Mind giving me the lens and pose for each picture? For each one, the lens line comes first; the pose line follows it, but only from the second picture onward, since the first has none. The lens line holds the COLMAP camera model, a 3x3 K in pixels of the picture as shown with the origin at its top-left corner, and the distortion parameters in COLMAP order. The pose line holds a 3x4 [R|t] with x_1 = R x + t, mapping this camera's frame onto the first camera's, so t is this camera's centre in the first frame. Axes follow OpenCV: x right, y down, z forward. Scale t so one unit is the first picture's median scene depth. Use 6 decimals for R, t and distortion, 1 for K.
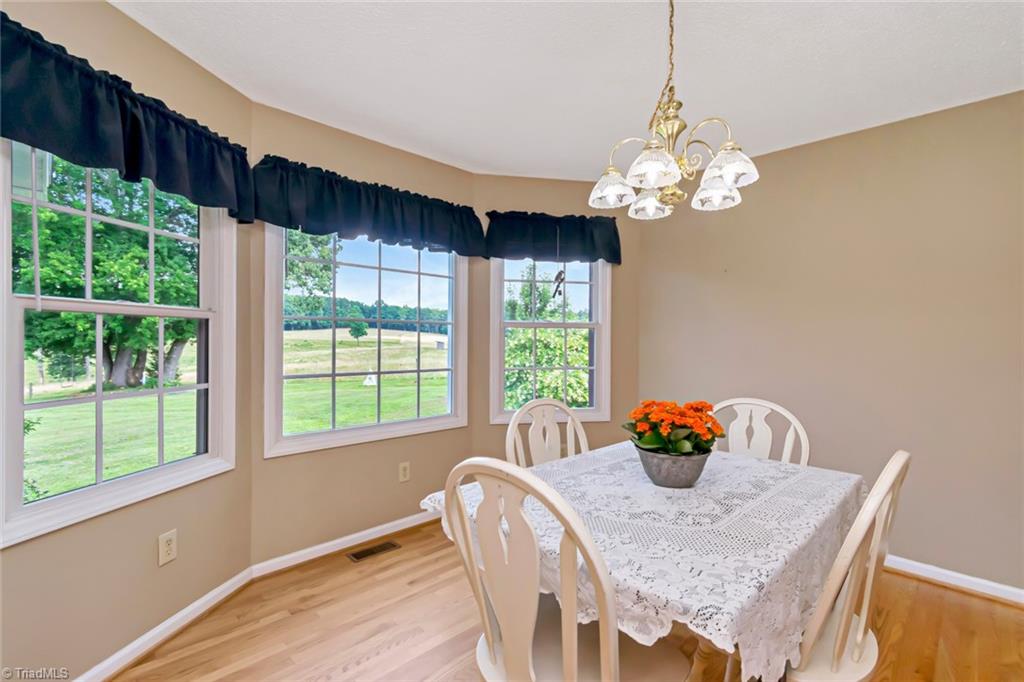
lens RADIAL K [[467.4, 0, 515.8], [0, 467.4, 341.7], [0, 0, 1]] dist [0.002564, -0.000775]
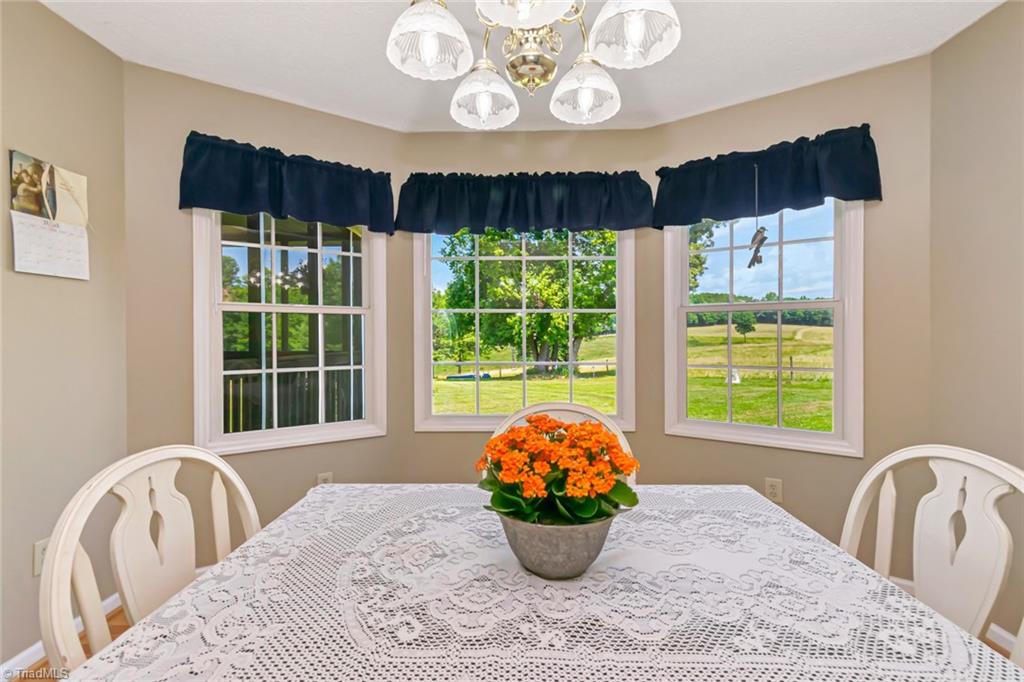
lens RADIAL K [[456.4, 0, 515.8], [0, 456.4, 338.6], [0, 0, 1]] dist [-0.000880, -0.000482]
pose [[0.698985, -0.003346, -0.715128, 0.455149], [0.004196, 0.999991, -0.000578, 0.016646], [0.715124, -0.002596, 0.698993, 0.369216]]
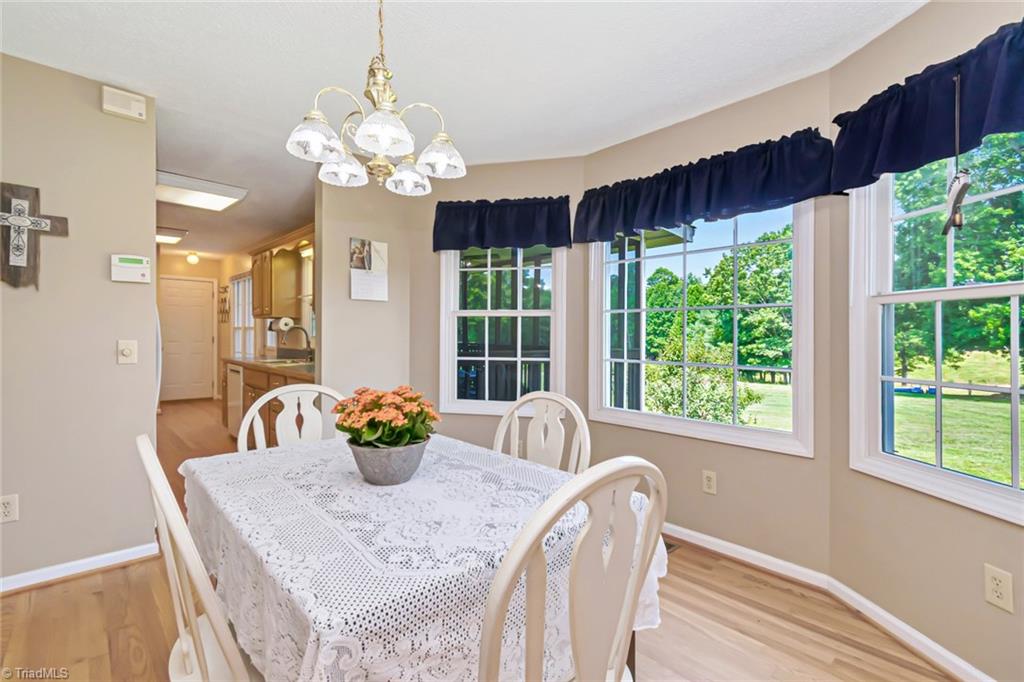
lens RADIAL K [[480.1, 0, 512.7], [0, 480.1, 329.9], [0, 0, 1]] dist [0.001683, 0.000221]
pose [[-0.048987, -0.013885, -0.998703, 0.810623], [-0.010597, 0.999854, -0.013382, 0.016386], [0.998743, 0.009928, -0.049127, 0.829029]]
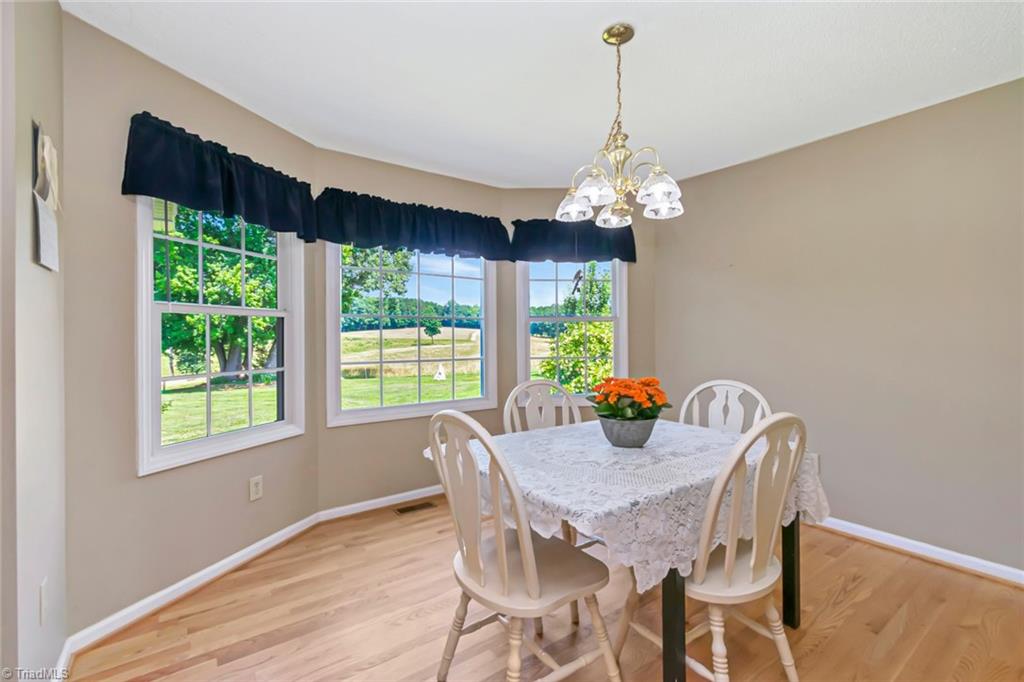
lens RADIAL K [[456.4, 0, 515.8], [0, 456.4, 338.6], [0, 0, 1]] dist [-0.000880, -0.000482]
pose [[0.989361, -0.009495, -0.145170, 0.144653], [0.009481, 0.999955, -0.000788, 0.015197], [0.145171, -0.000597, 0.989406, -0.143001]]
